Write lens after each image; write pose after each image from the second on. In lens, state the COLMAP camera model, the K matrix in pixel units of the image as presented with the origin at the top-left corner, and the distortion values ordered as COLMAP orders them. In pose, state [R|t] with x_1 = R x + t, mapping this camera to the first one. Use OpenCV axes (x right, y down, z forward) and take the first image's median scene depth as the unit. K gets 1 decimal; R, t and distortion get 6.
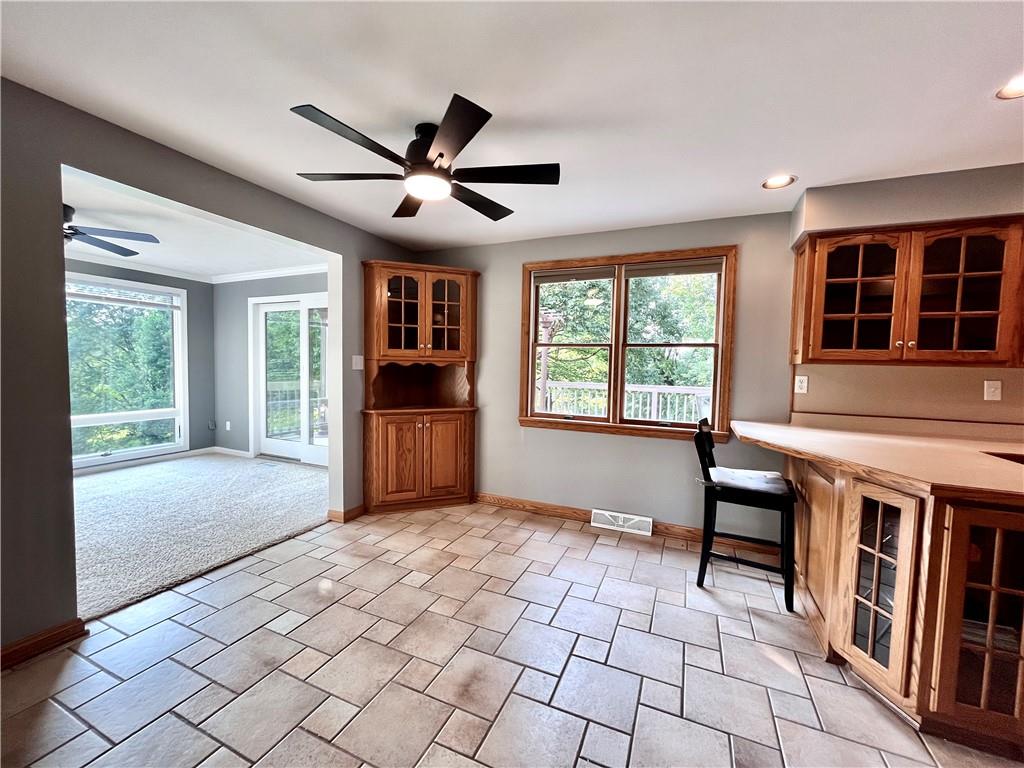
lens RADIAL K [[421.0, 0, 515.4], [0, 421.0, 384.5], [0, 0, 1]] dist [0.006405, -0.001551]
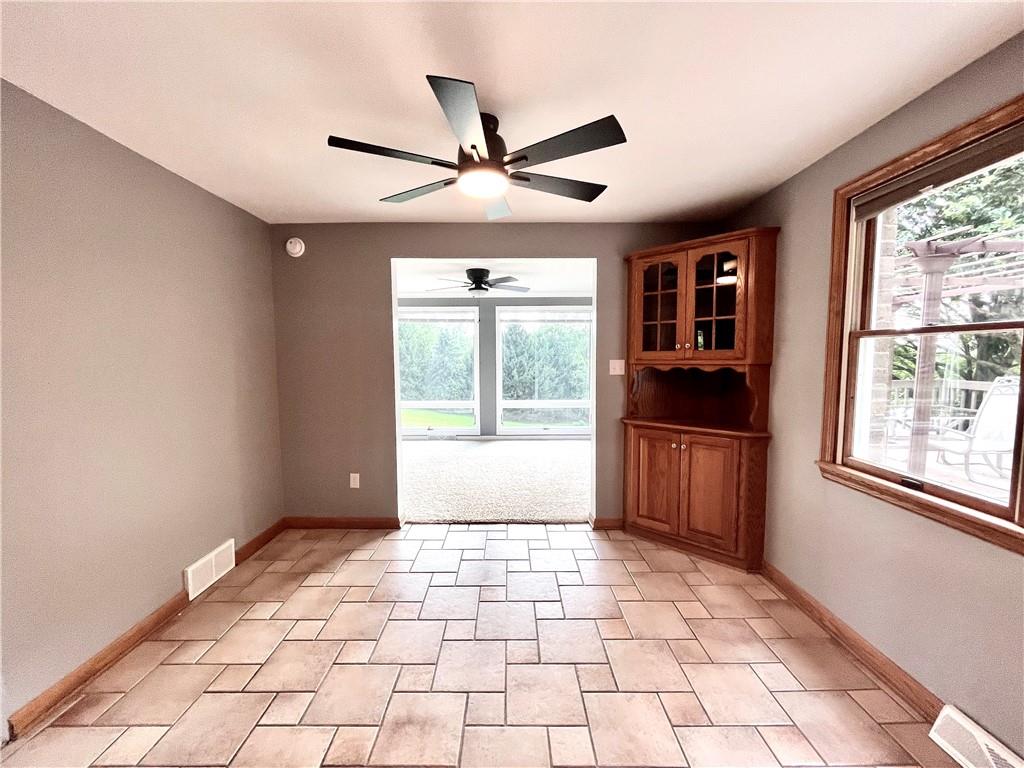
lens RADIAL K [[421.0, 0, 502.3], [0, 421.0, 384.0], [0, 0, 1]] dist [0.006405, -0.001551]
pose [[0.388227, 0.041351, -0.920636, 0.391504], [-0.027877, 0.999063, 0.033118, -0.038130], [0.921142, 0.012807, 0.389016, 0.396175]]
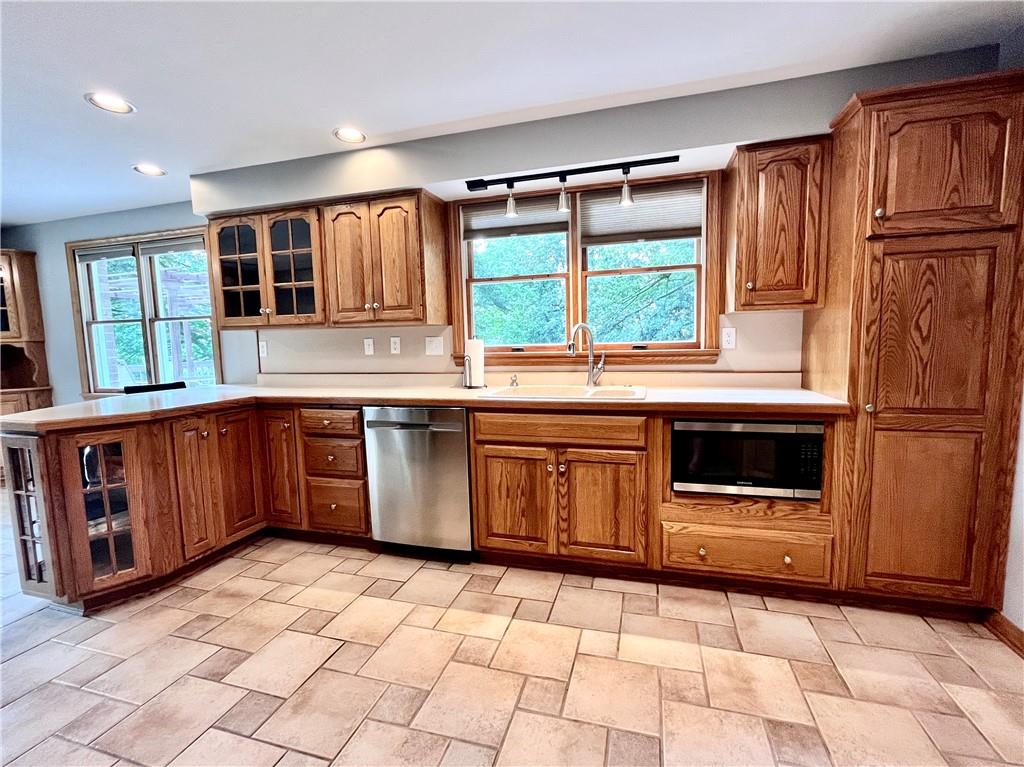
lens RADIAL K [[440.9, 0, 512.7], [0, 440.9, 385.8], [0, 0, 1]] dist [0.002528, 0.001368]
pose [[0.990666, -0.056228, 0.124174, 0.980182], [0.049570, 0.997195, 0.056079, 0.053273], [-0.126979, -0.049401, 0.990674, -0.223127]]
